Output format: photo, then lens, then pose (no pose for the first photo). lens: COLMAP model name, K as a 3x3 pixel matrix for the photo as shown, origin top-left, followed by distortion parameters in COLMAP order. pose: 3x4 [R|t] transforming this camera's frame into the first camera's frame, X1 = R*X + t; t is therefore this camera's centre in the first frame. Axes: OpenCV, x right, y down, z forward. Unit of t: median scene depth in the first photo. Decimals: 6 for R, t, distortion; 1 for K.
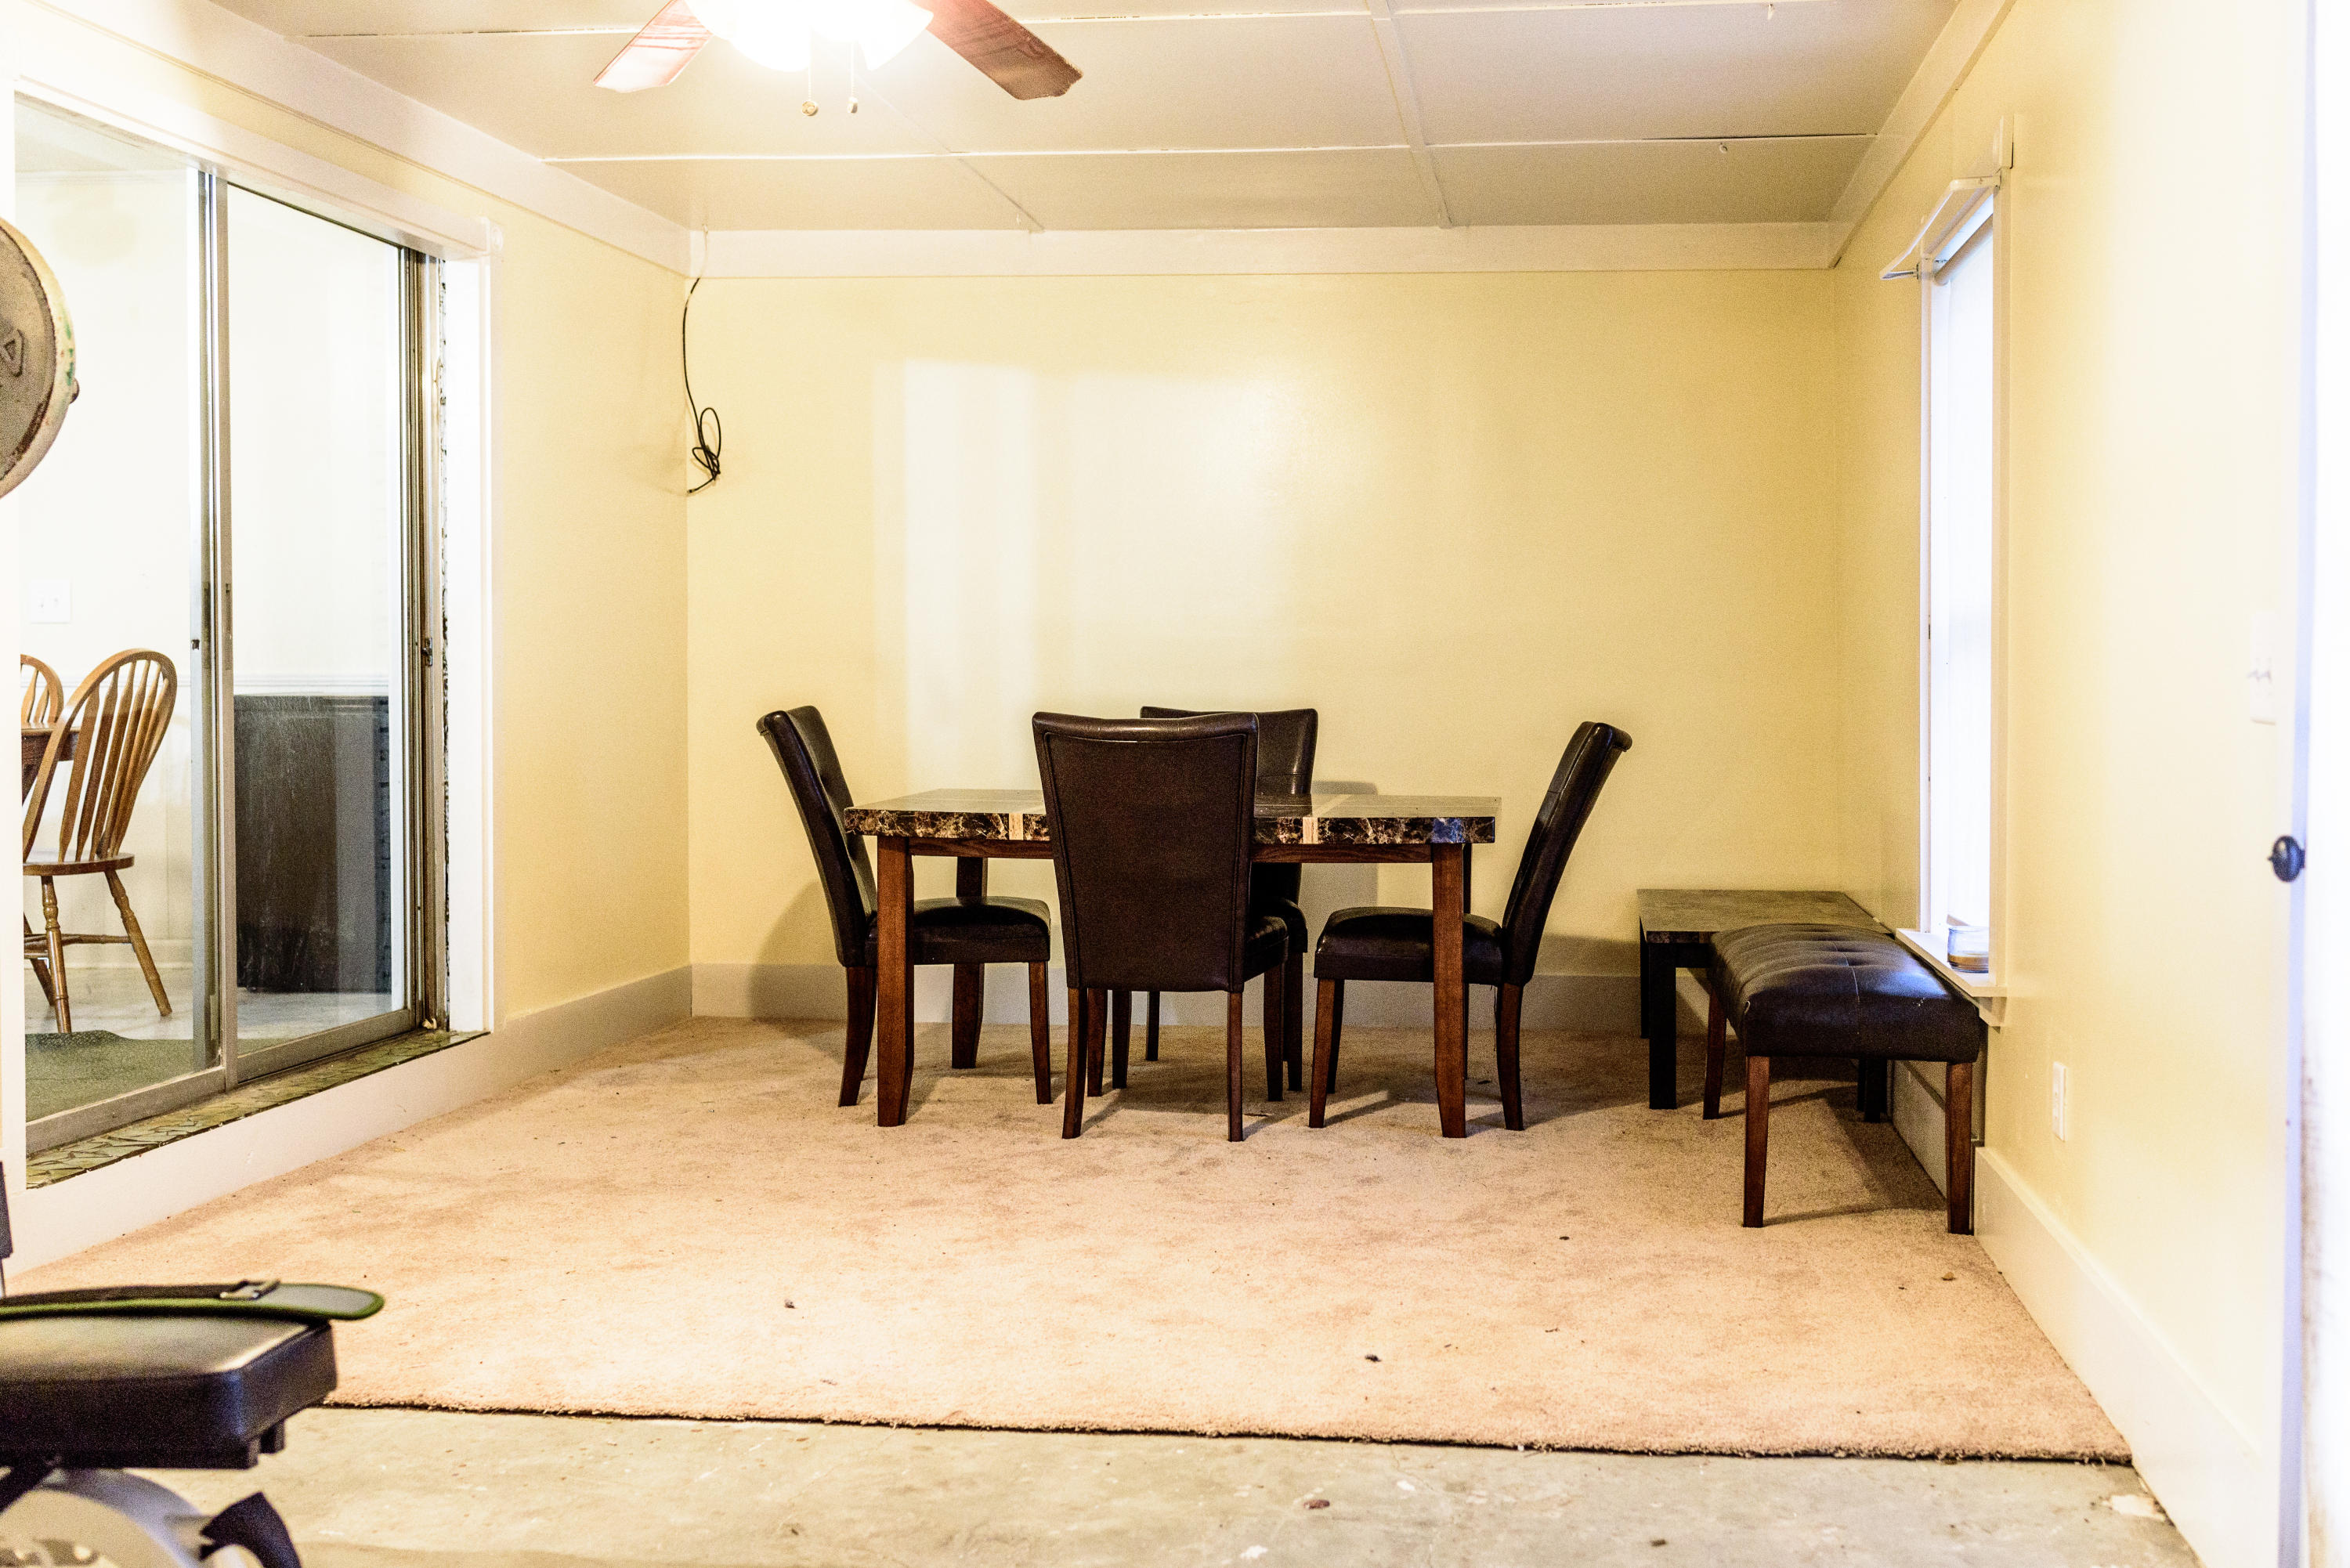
lens RADIAL K [[2317.8, 0, 1415.7], [0, 2317.8, 705.0], [0, 0, 1]] dist [0.006762, 0.000000]
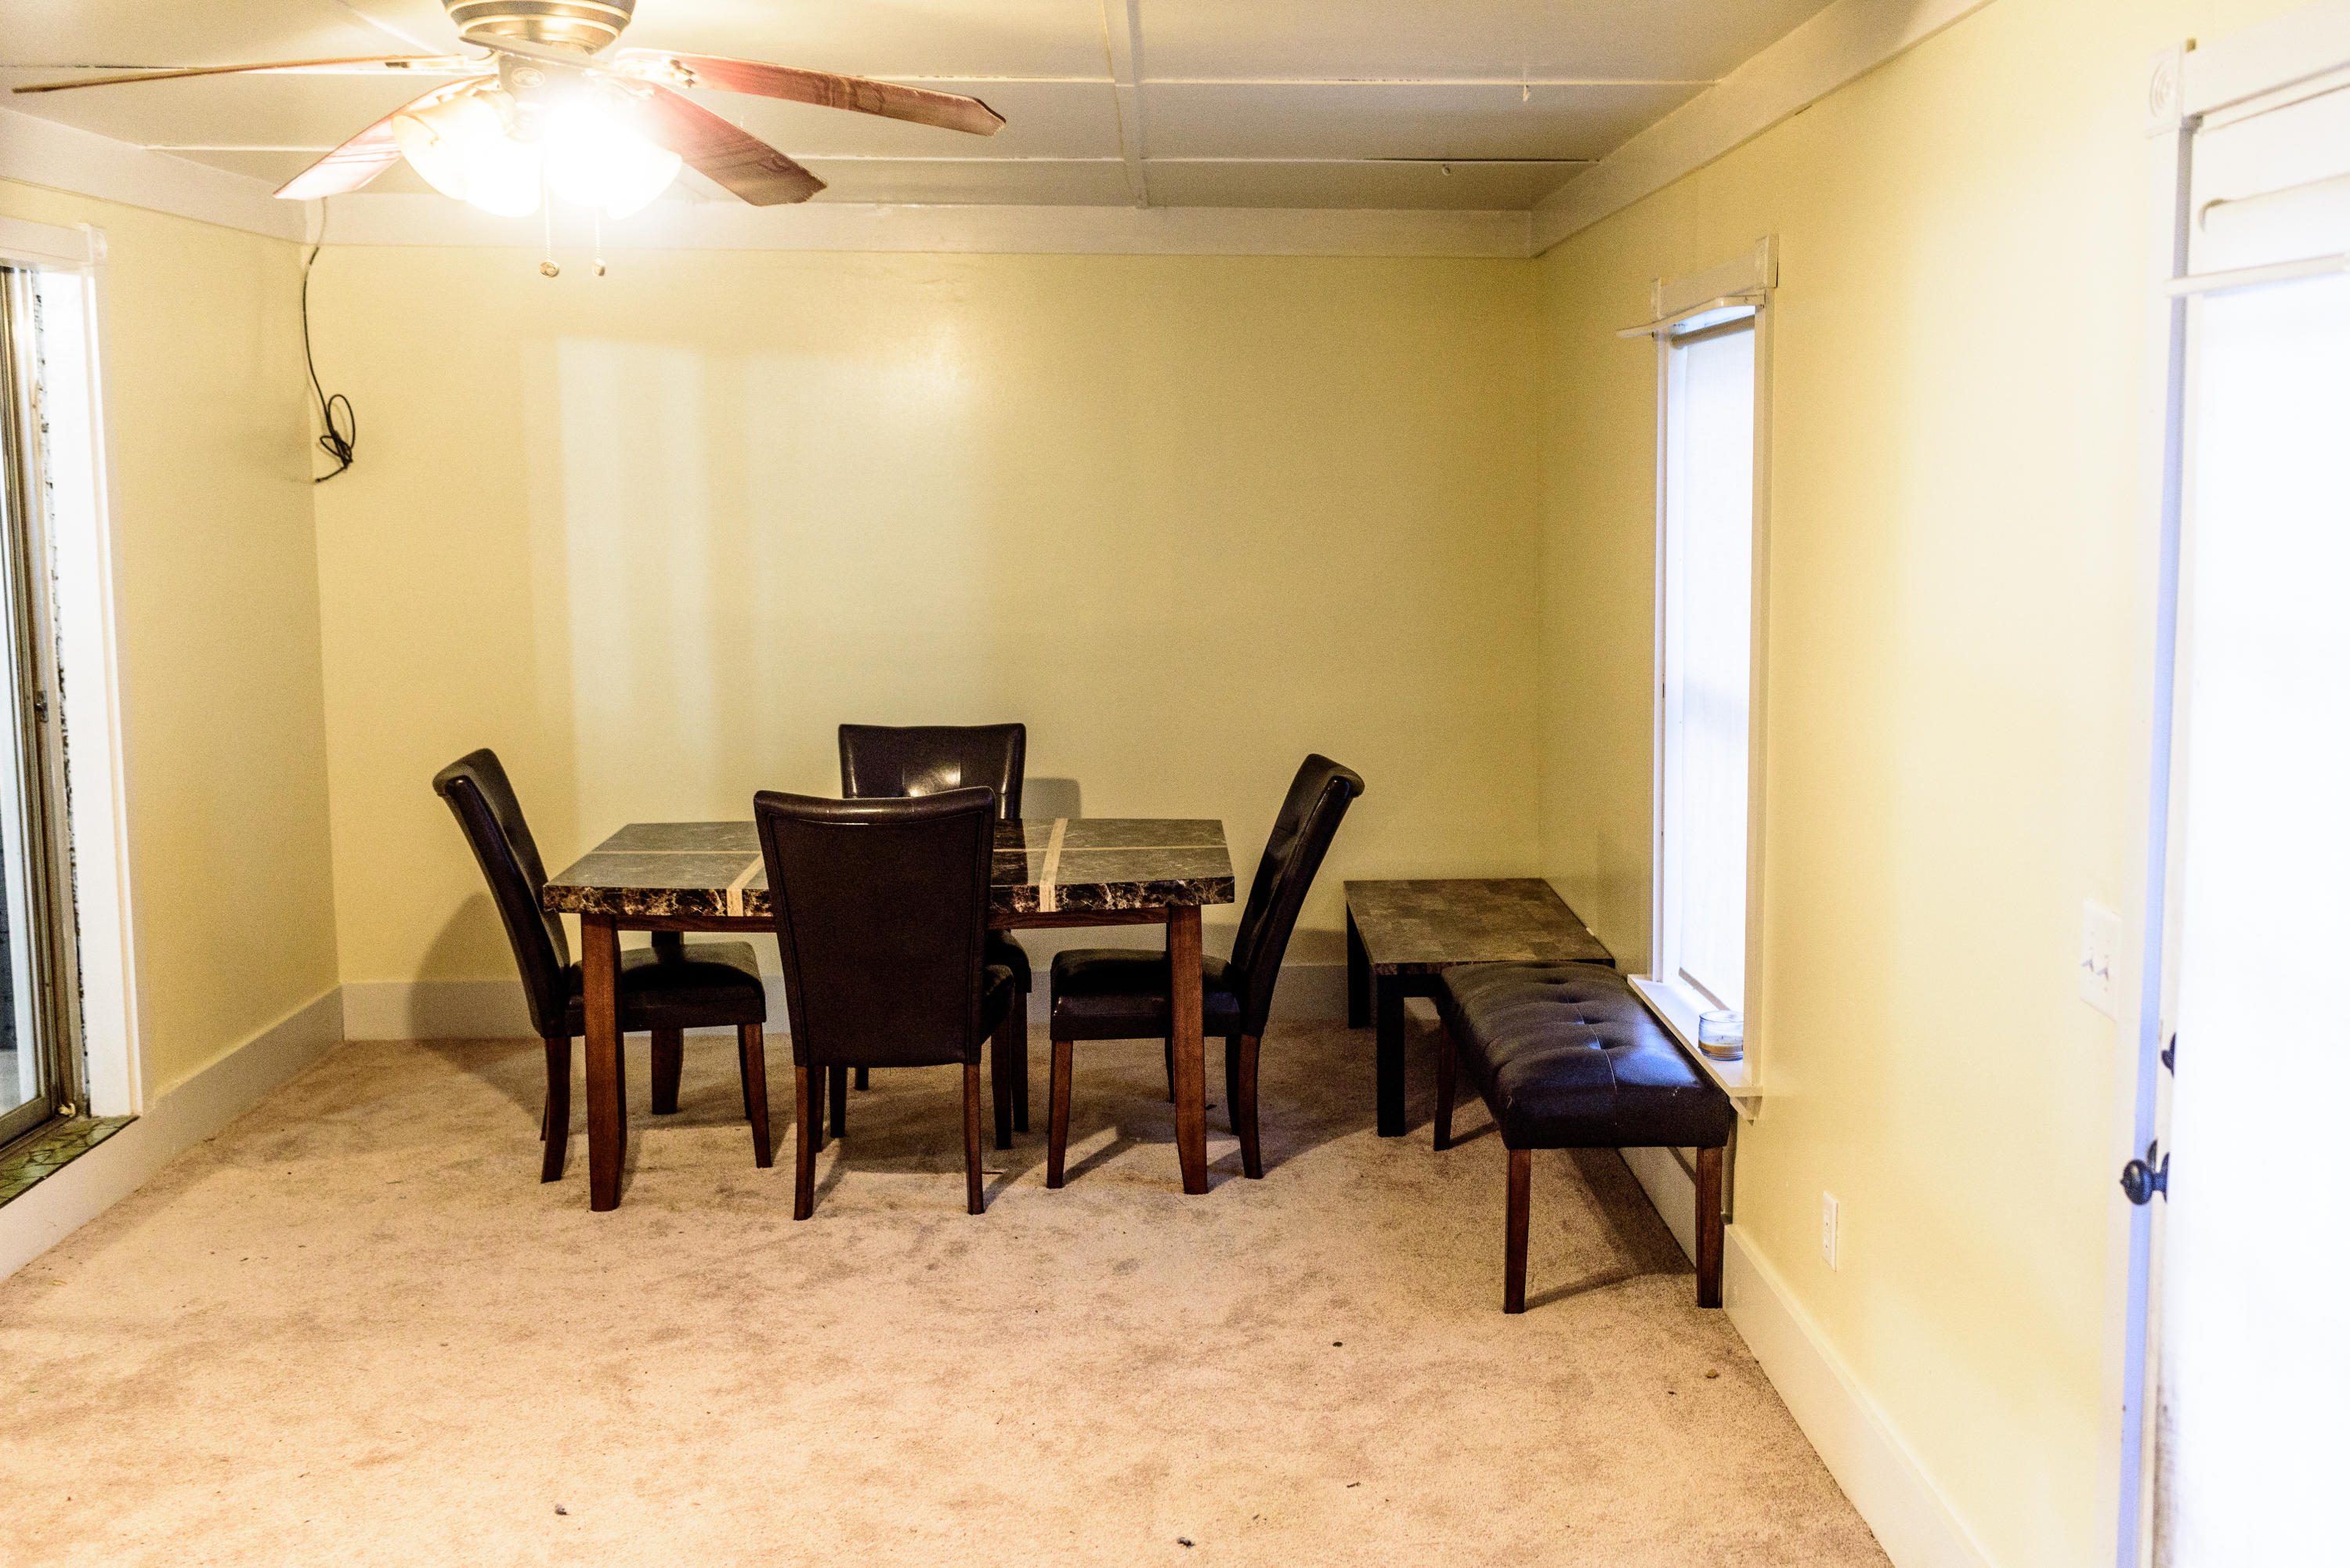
lens RADIAL K [[2317.8, 0, 1416.1], [0, 2317.8, 706.7], [0, 0, 1]] dist [0.006762, 0.000000]
pose [[0.985273, -0.018640, 0.169967, -0.056670], [0.003216, 0.995884, 0.090579, -0.113855], [-0.170956, -0.088698, 0.981278, 0.020218]]
